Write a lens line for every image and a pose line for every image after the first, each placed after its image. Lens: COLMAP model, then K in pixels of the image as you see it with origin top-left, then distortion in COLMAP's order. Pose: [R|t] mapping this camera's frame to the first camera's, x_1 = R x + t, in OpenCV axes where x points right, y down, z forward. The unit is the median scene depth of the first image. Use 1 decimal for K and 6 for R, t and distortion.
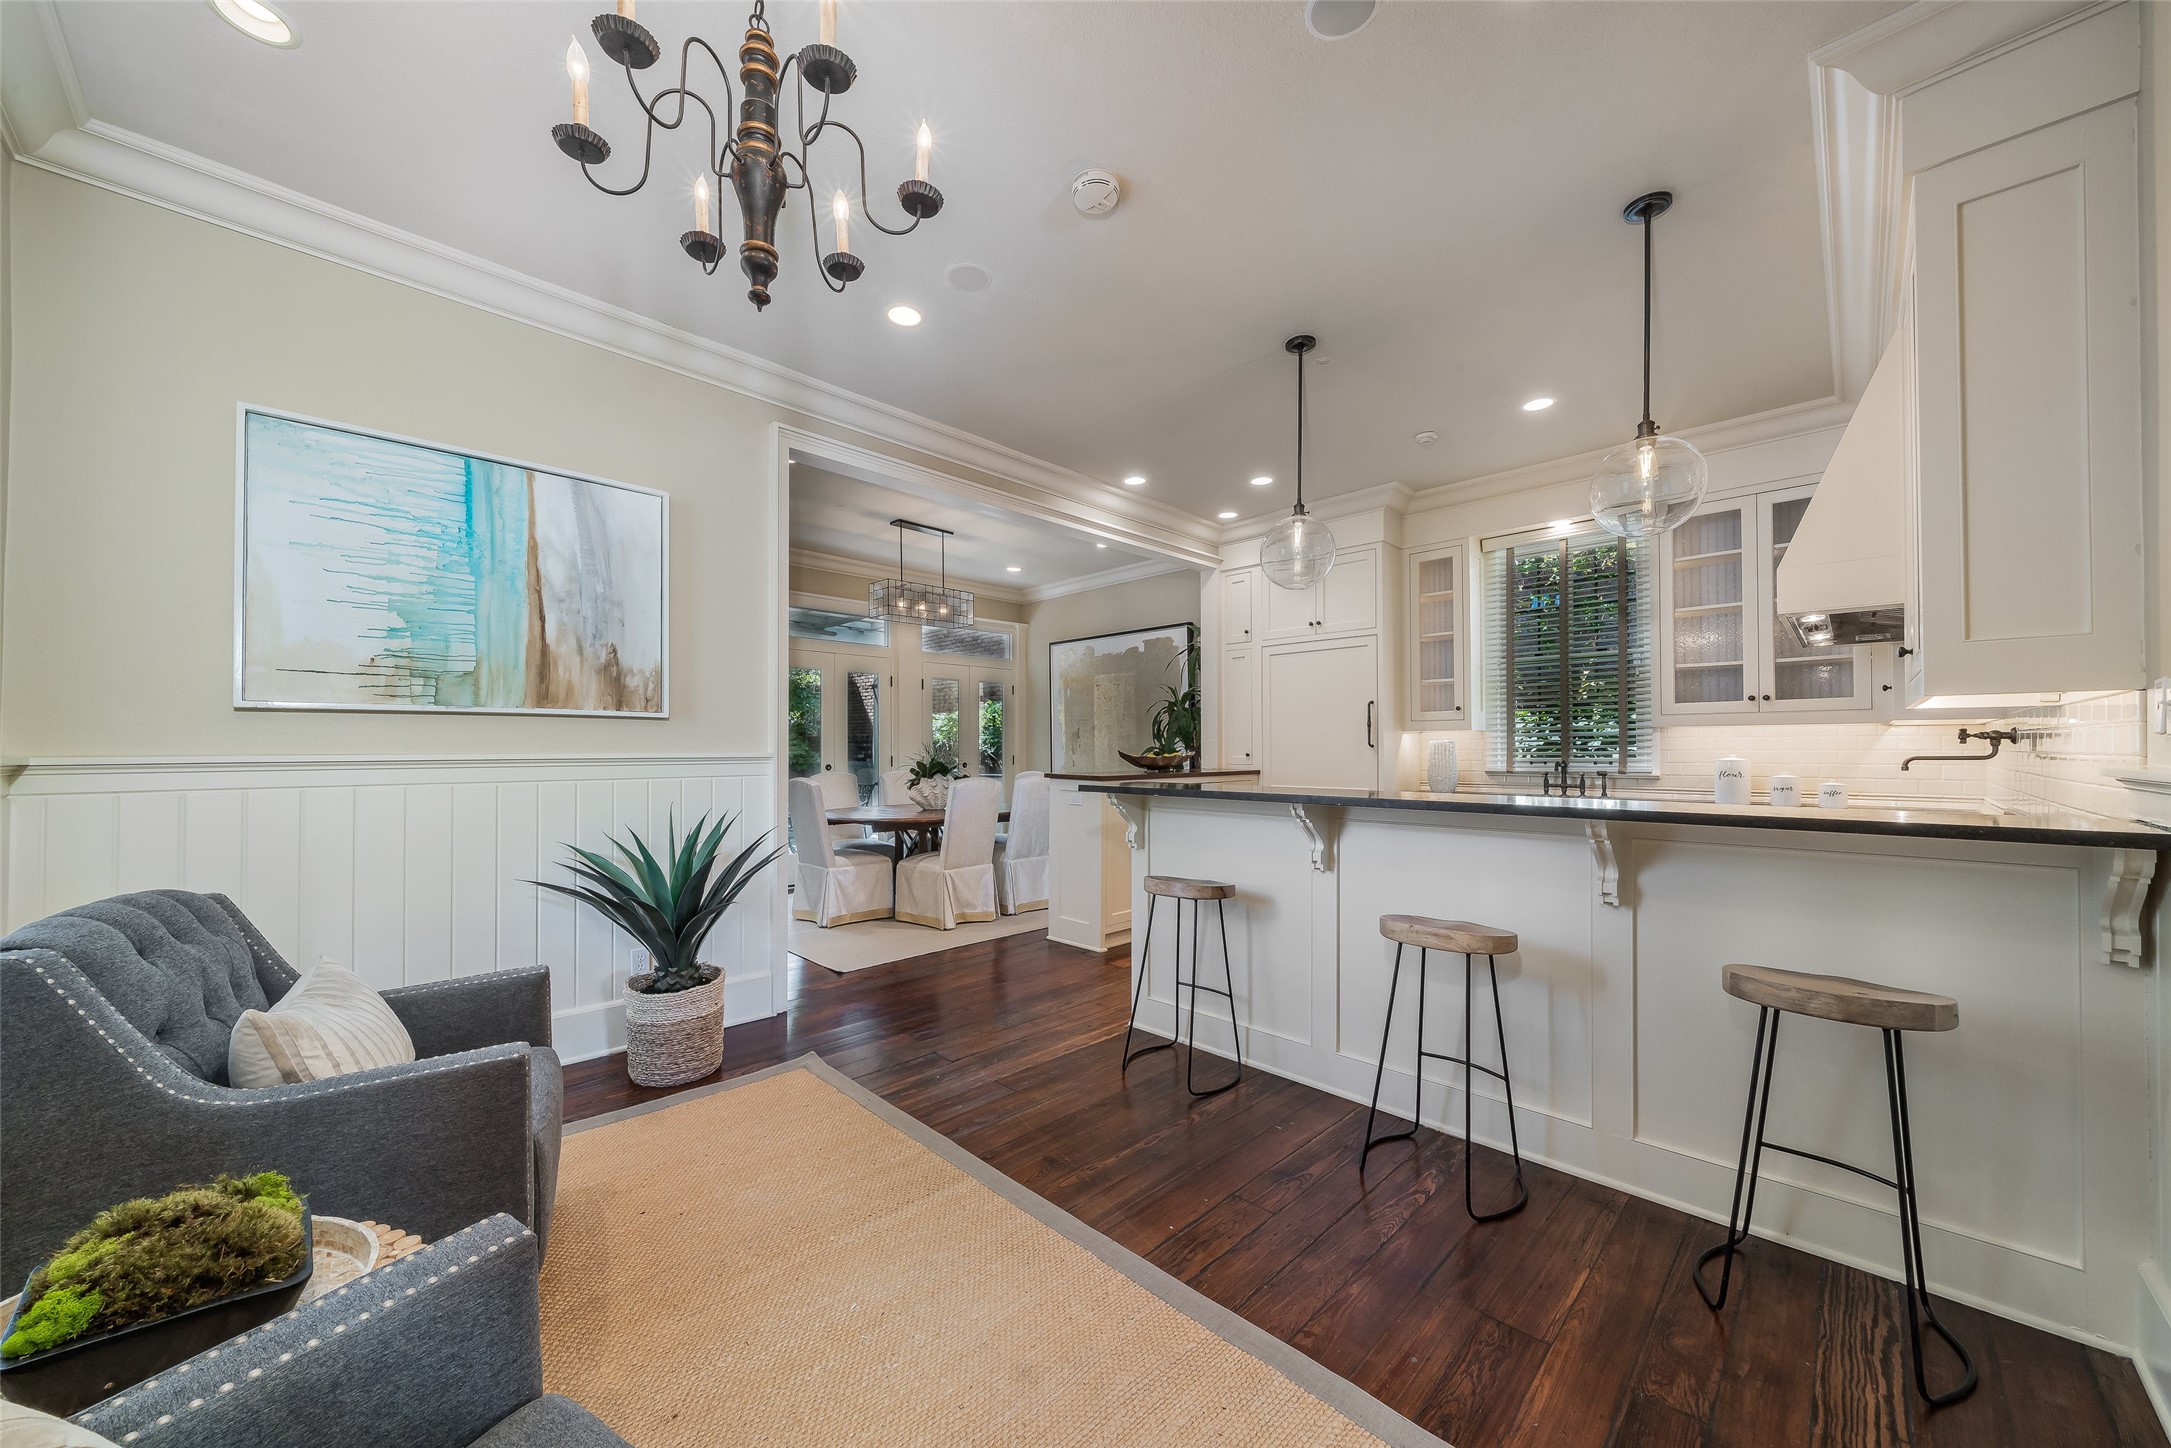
lens RADIAL K [[781.3, 0, 1072.0], [0, 781.3, 743.3], [0, 0, 1]] dist [0.000087, -0.000002]
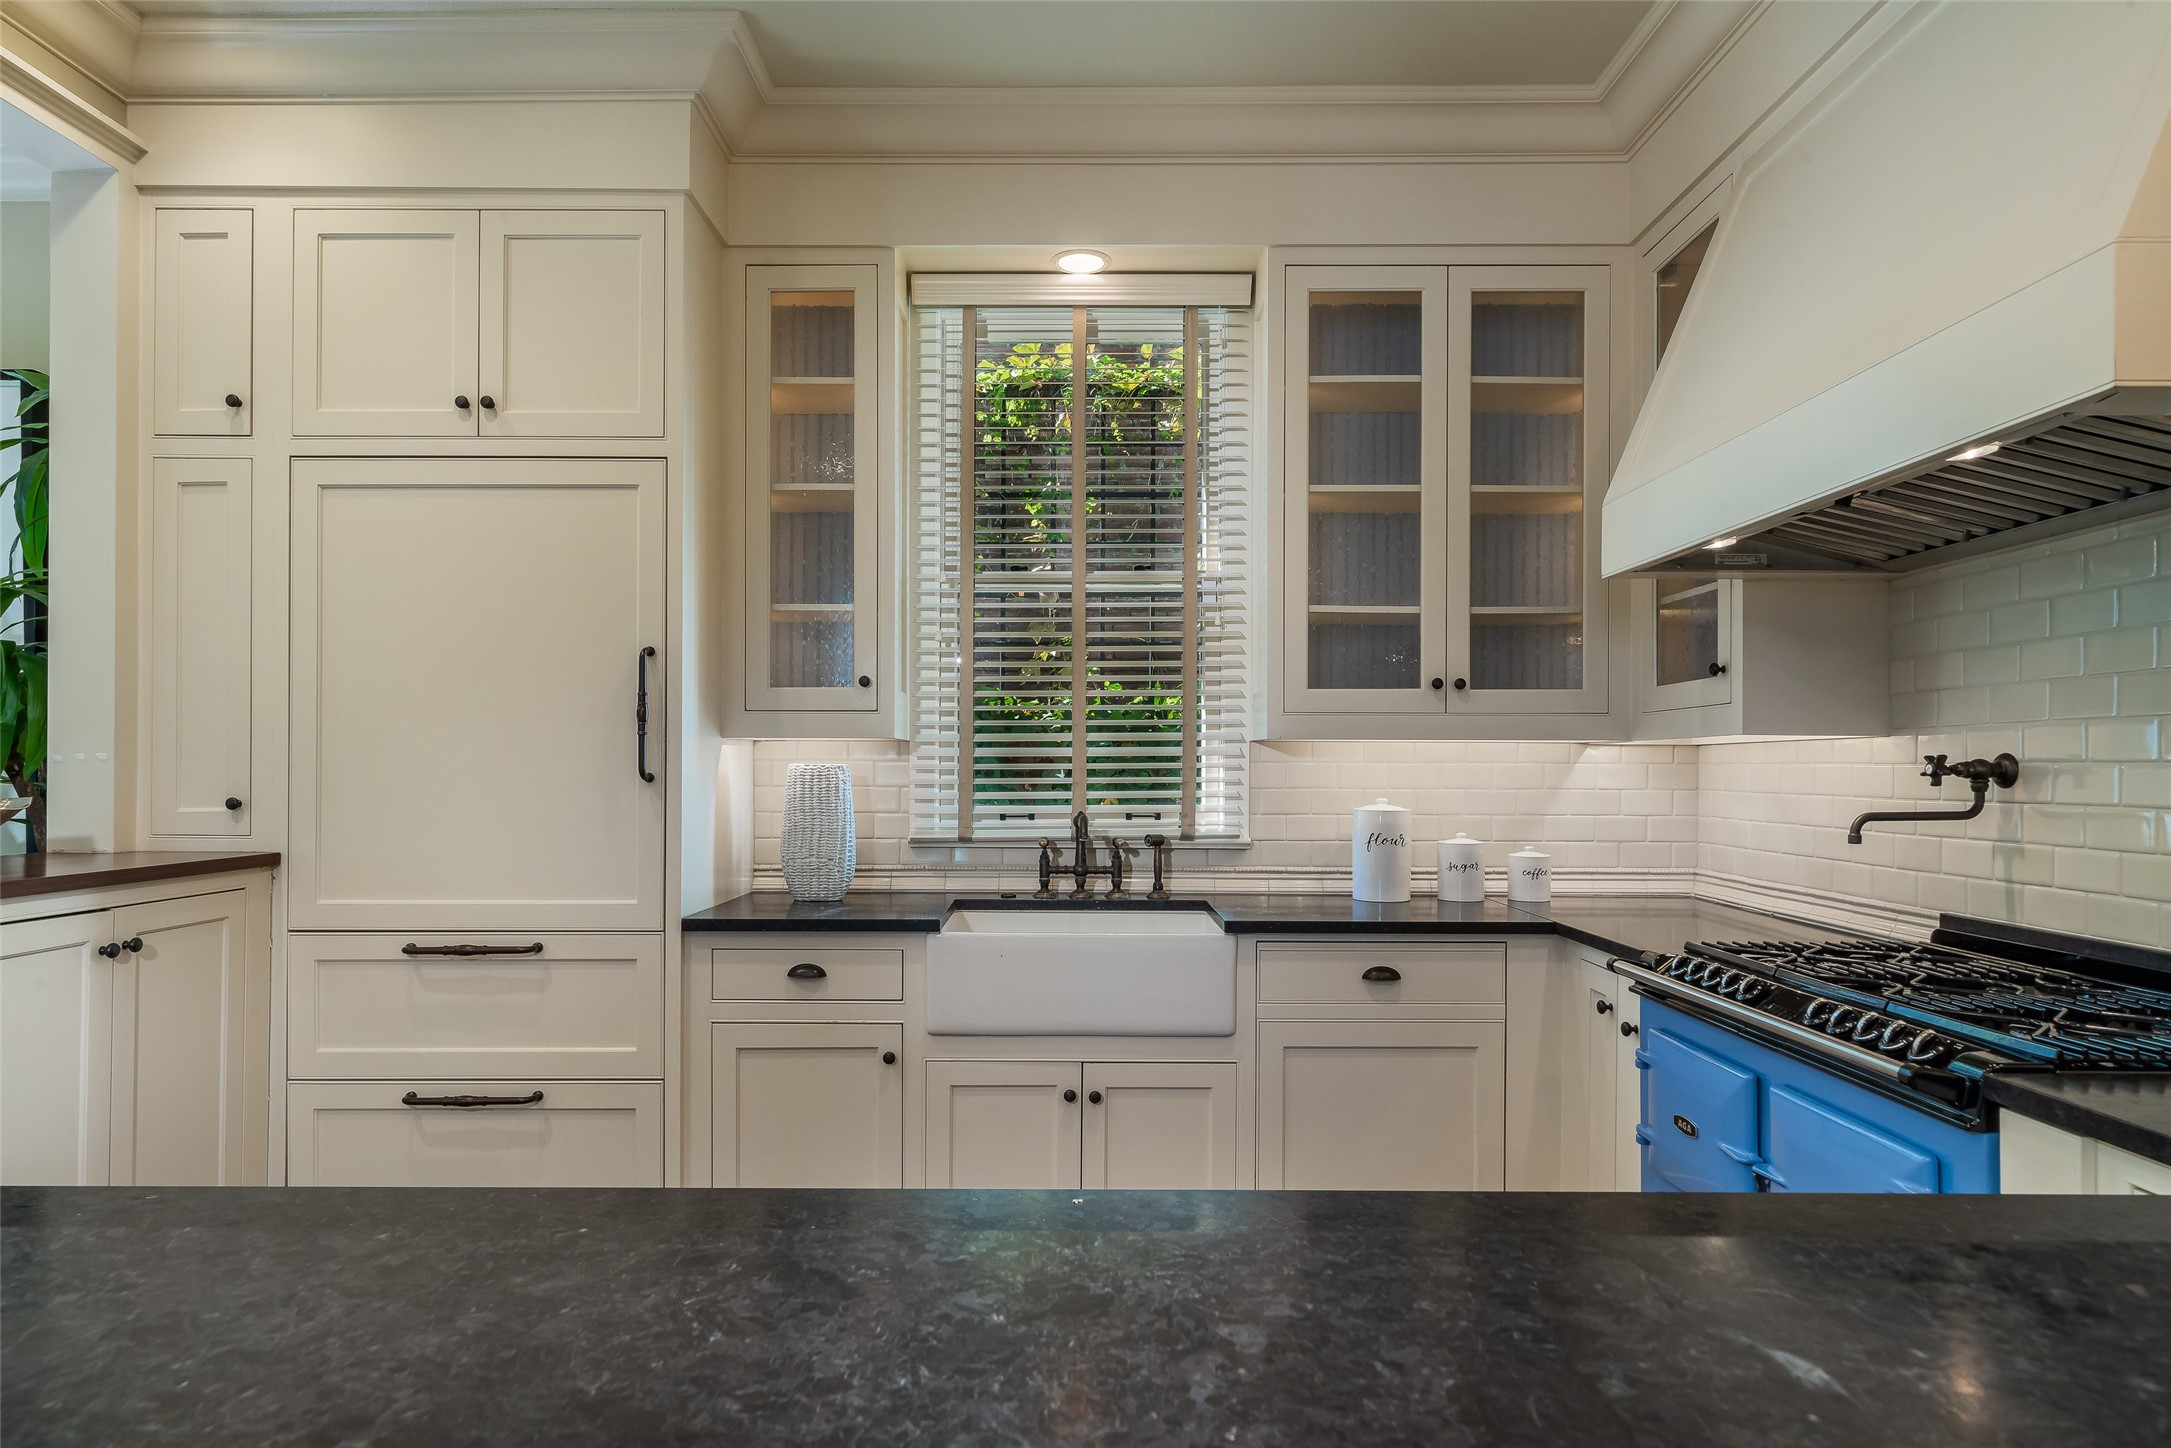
lens RADIAL K [[1247.9, 0, 1079.4], [0, 1247.9, 760.7], [0, 0, 1]] dist [0.001198, -0.000701]
pose [[0.709050, 0.007227, 0.705121, 0.146526], [-0.009281, 0.999957, -0.000917, -0.006411], [-0.705097, -0.005894, 0.709087, 0.537525]]
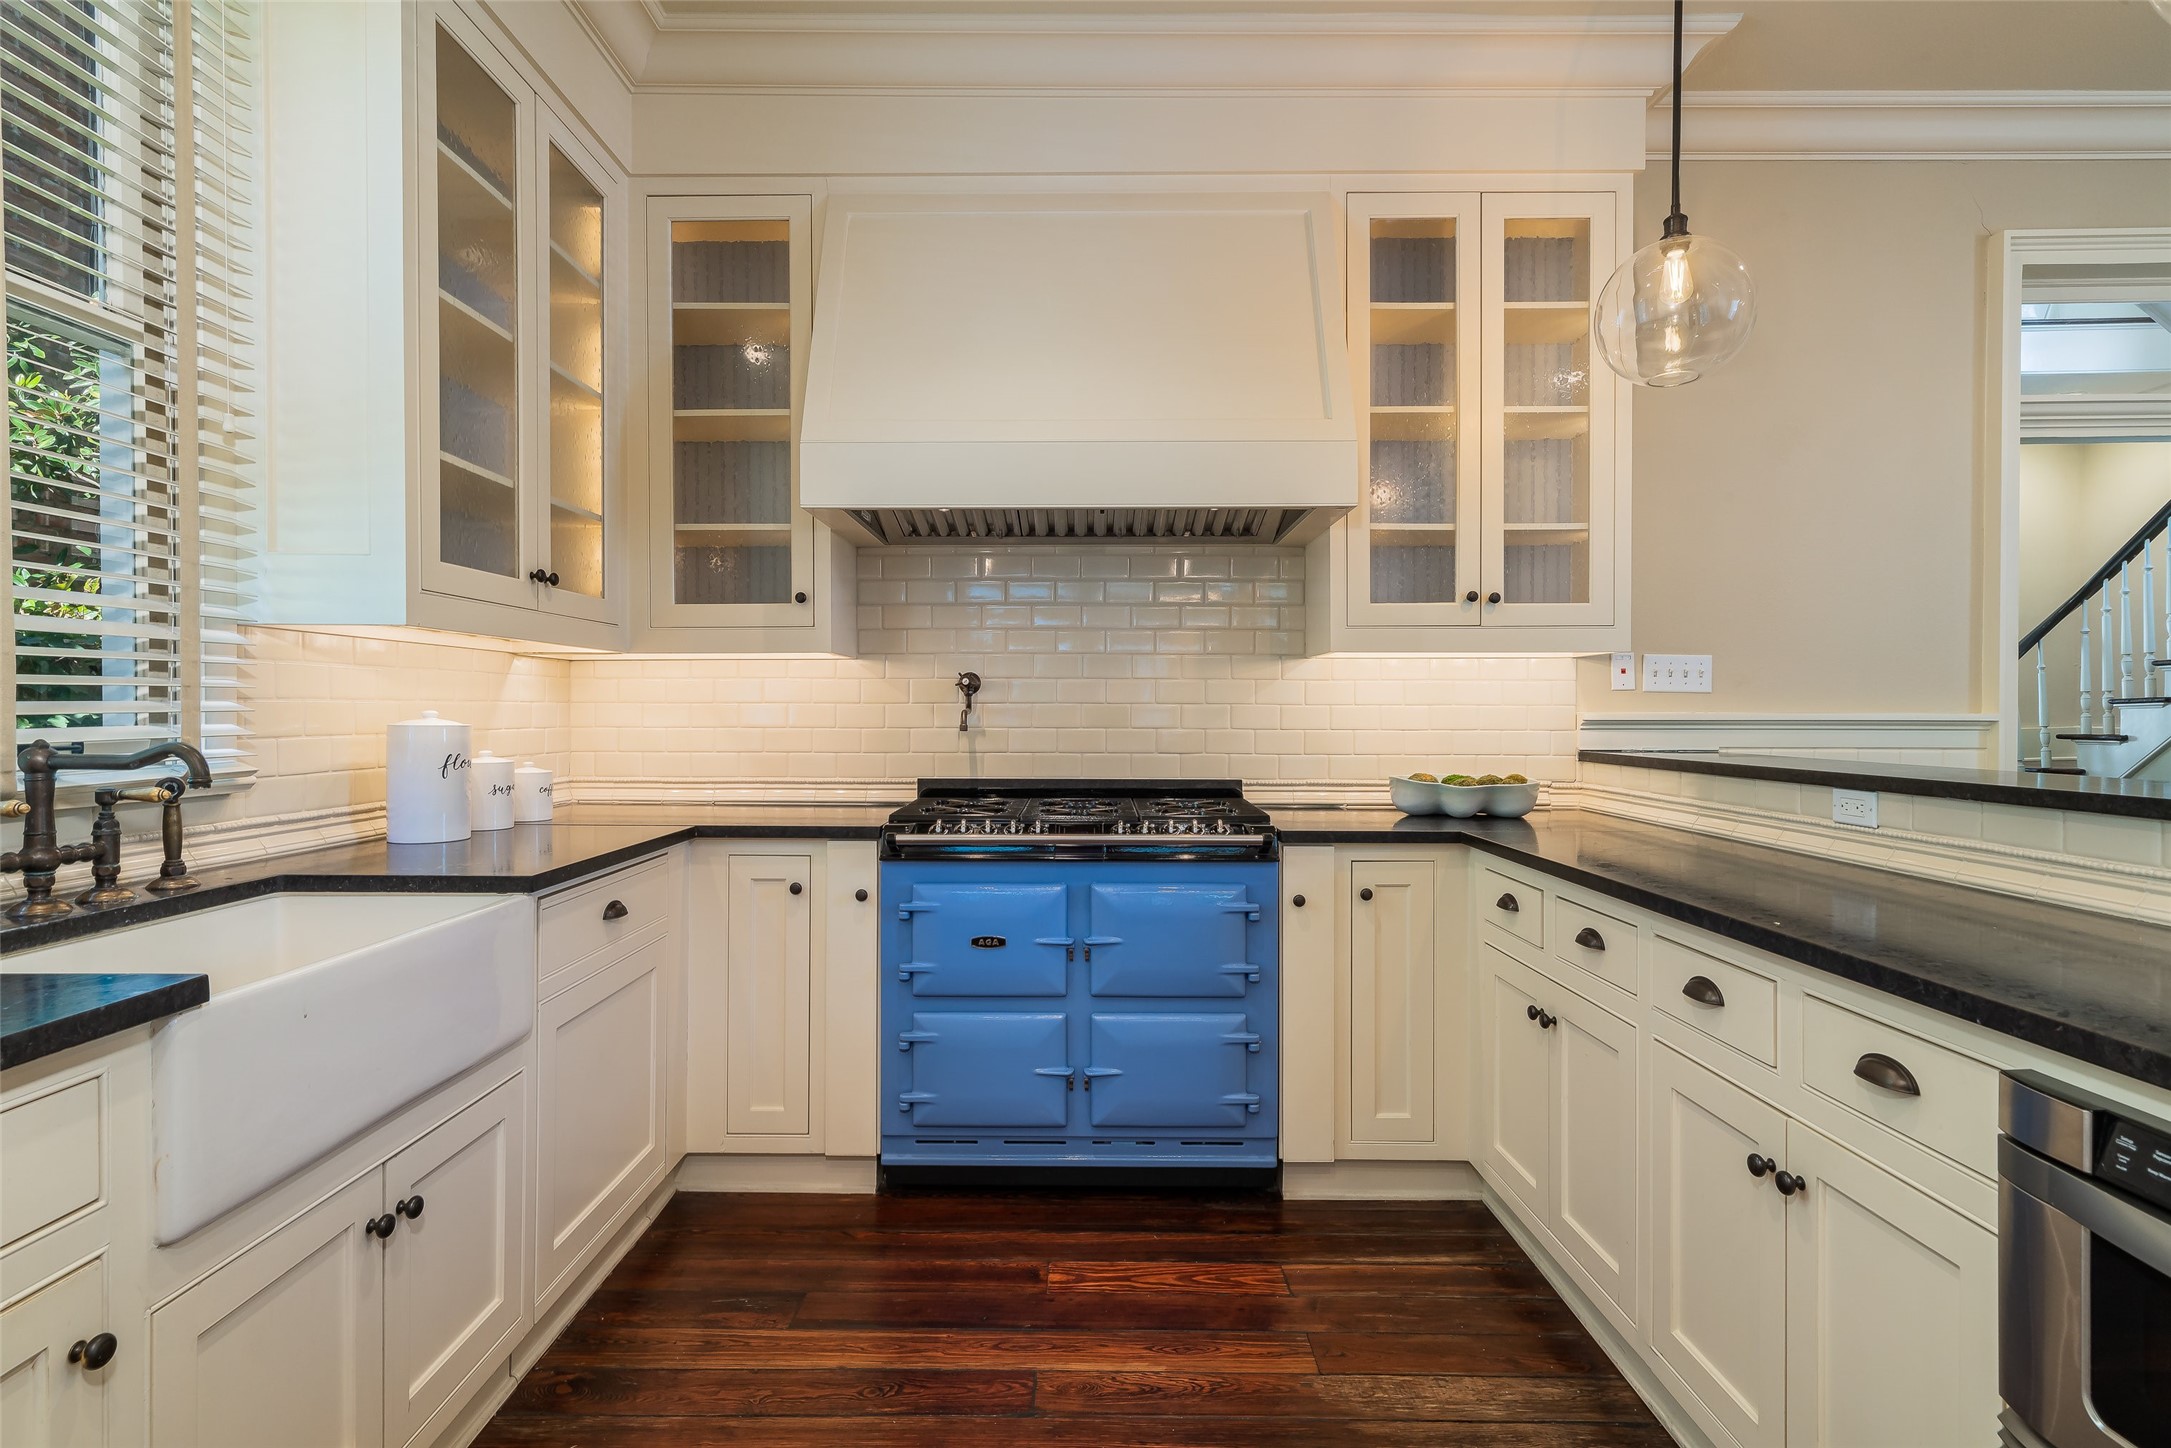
lens RADIAL K [[1059.2, 0, 1085.5], [0, 1059.2, 724.0], [0, 0, 1]] dist [0.002473, 0.000651]
pose [[-0.706588, -0.007148, 0.707589, 0.230775], [-0.003225, 0.999971, 0.006882, 0.014840], [-0.707618, 0.002580, -0.706591, 1.057564]]
